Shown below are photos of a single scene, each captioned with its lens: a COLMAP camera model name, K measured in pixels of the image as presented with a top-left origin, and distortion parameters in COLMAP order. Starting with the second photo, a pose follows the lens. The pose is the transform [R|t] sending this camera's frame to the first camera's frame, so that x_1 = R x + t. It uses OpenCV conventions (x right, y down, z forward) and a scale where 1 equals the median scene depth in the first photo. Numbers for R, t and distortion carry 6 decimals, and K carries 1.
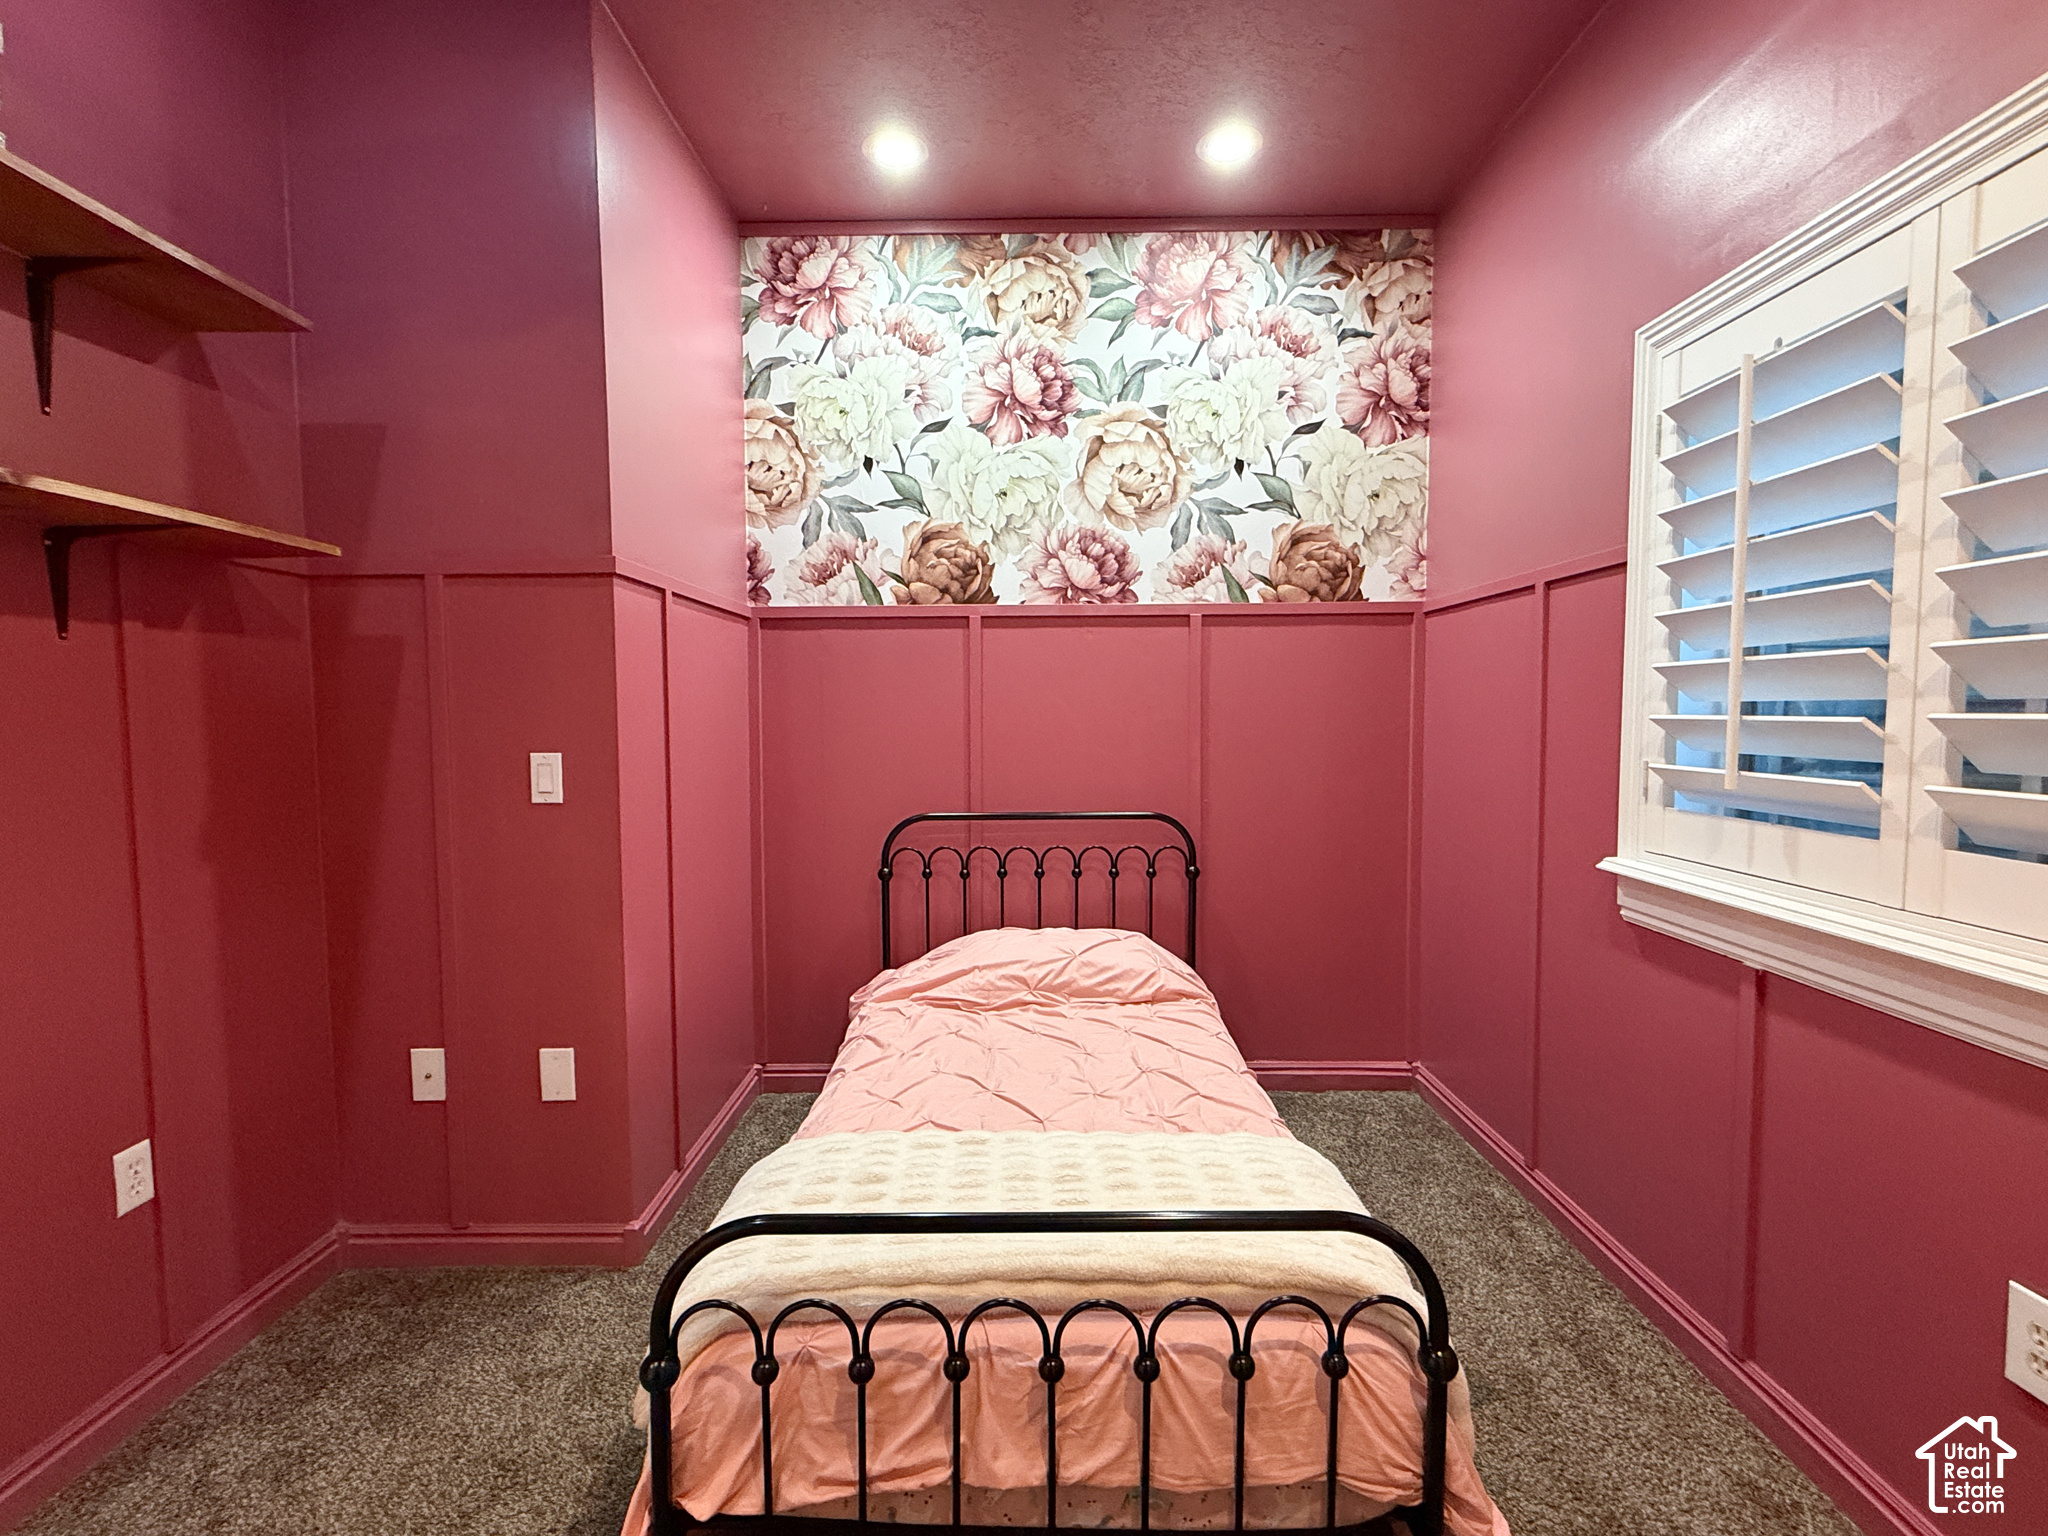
lens RADIAL K [[951.0, 0, 1042.1], [0, 951.0, 773.6], [0, 0, 1]] dist [0.001291, -0.000115]
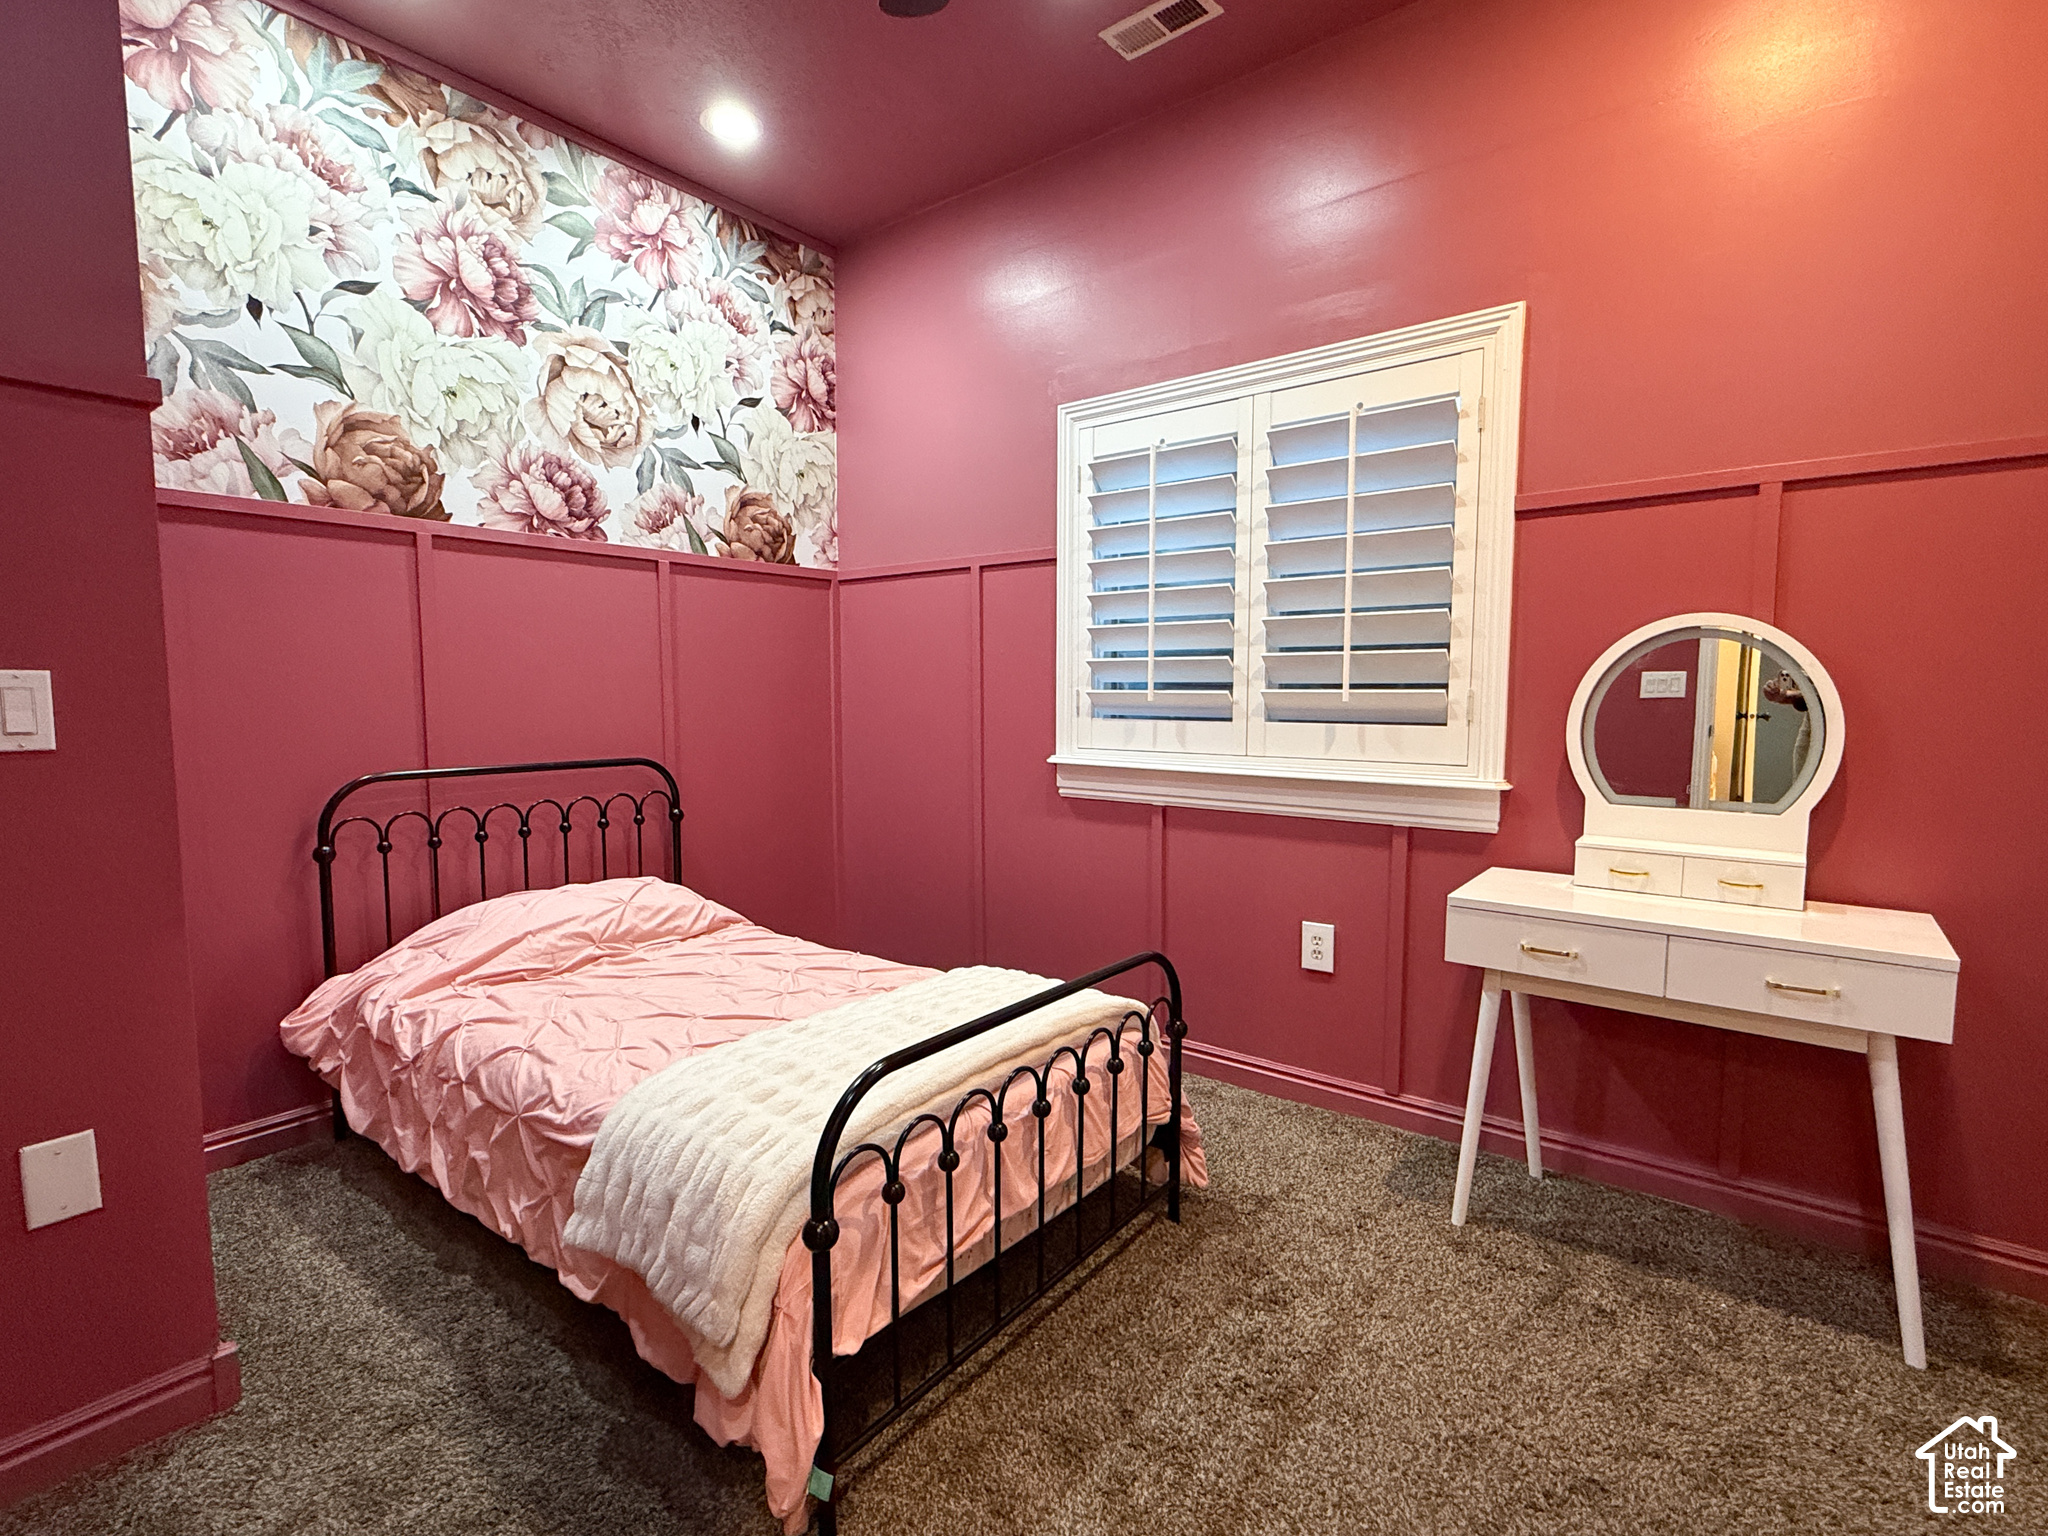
lens RADIAL K [[951.0, 0, 1042.1], [0, 951.0, 773.6], [0, 0, 1]] dist [0.001291, -0.000115]
pose [[0.614418, -0.064468, 0.786342, -0.410646], [0.048359, 0.997859, 0.044023, 0.034306], [-0.787497, 0.010978, 0.616221, 0.061525]]
